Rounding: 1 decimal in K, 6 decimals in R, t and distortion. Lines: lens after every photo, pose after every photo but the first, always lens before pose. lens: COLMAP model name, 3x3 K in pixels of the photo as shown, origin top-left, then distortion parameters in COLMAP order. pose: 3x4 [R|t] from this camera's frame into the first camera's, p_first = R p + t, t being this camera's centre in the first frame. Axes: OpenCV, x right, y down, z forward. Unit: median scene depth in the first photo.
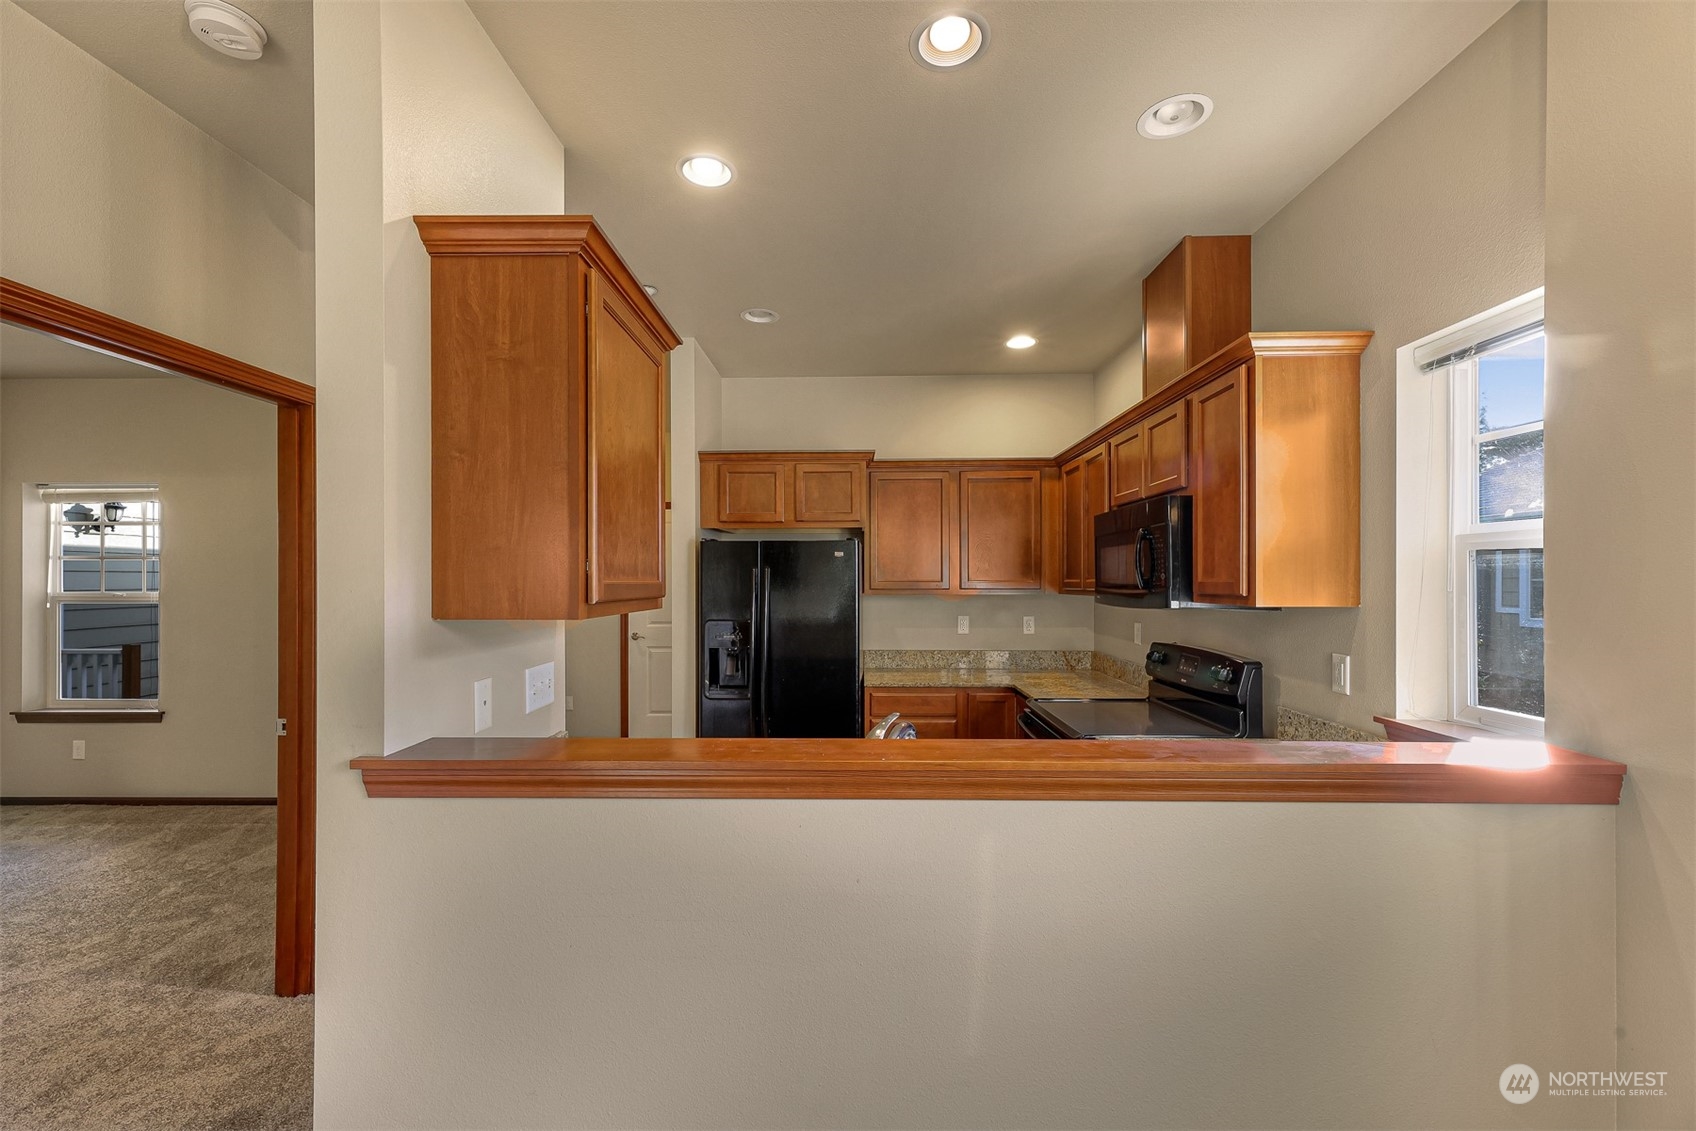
lens RADIAL K [[692.9, 0, 846.7], [0, 692.9, 579.2], [0, 0, 1]] dist [0.010396, -0.001838]
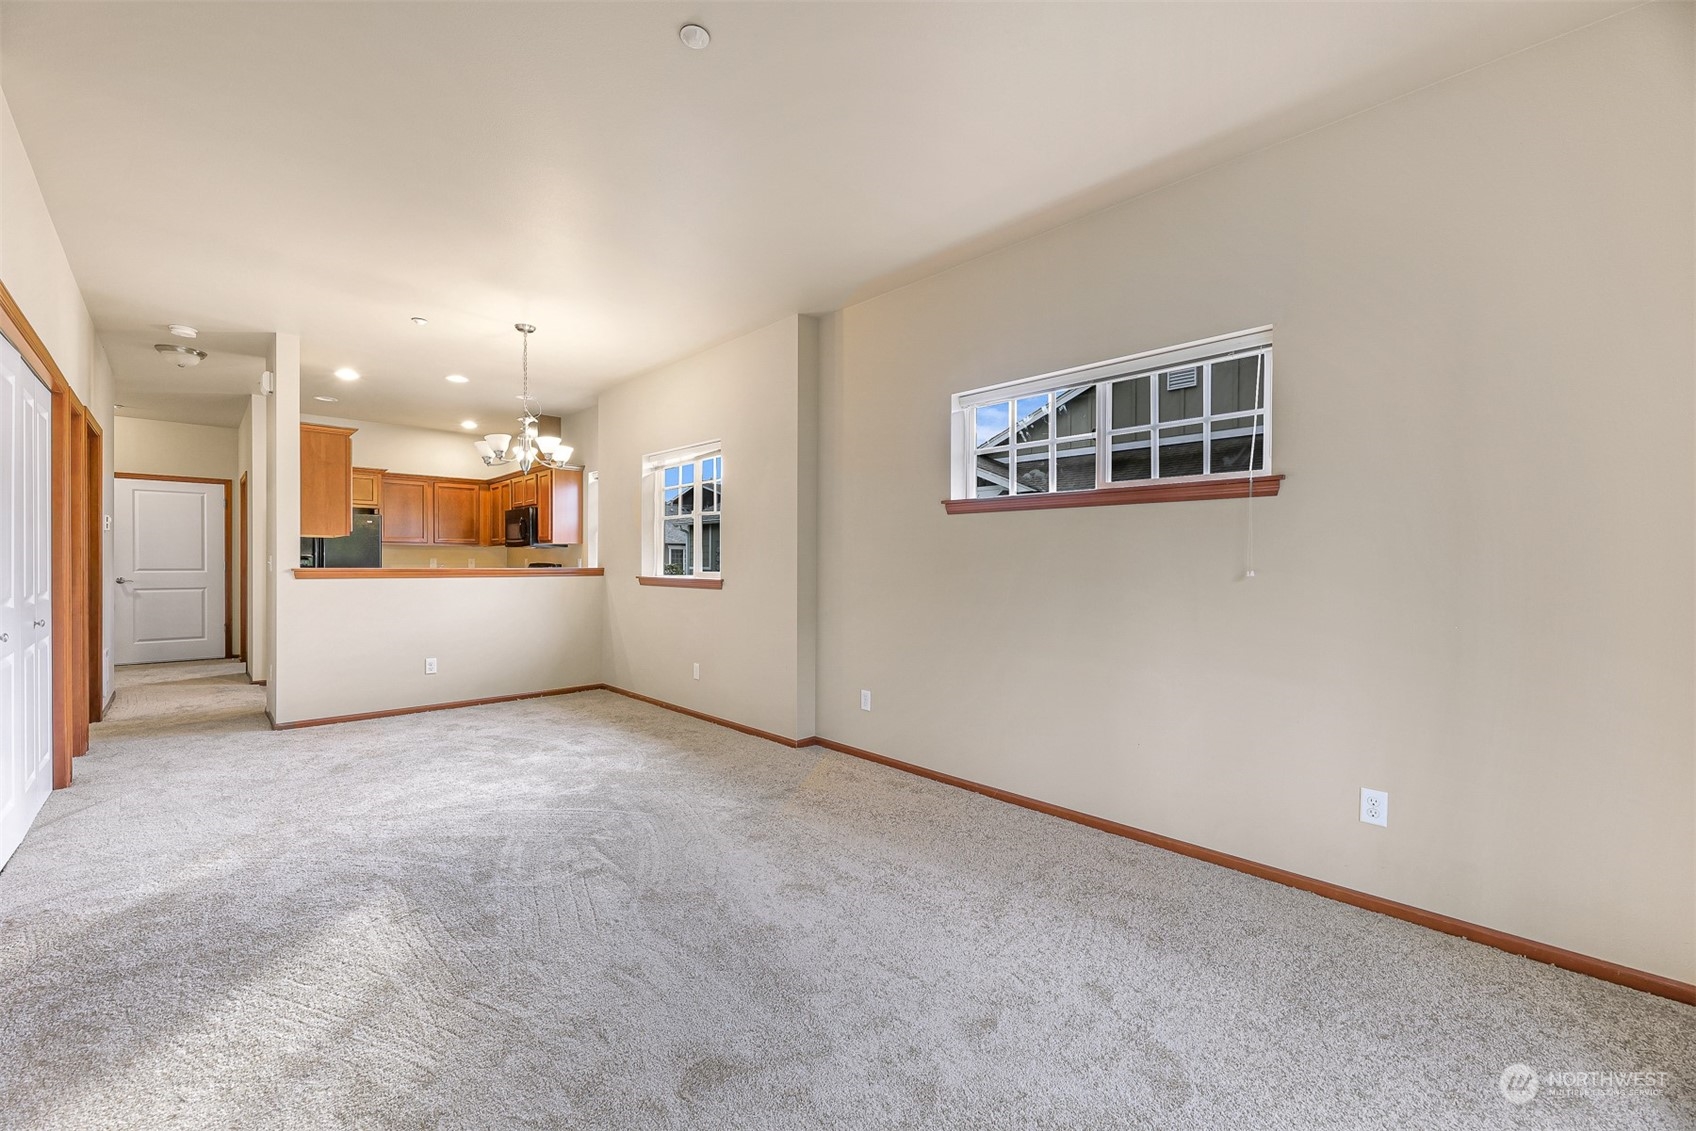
lens RADIAL K [[692.9, 0, 836.0], [0, 692.9, 574.0], [0, 0, 1]] dist [0.010396, -0.001838]
pose [[0.721229, -0.003504, 0.692687, -0.432381], [-0.008377, 0.999870, 0.013780, 0.075805], [-0.692646, -0.015742, 0.721106, -1.372632]]
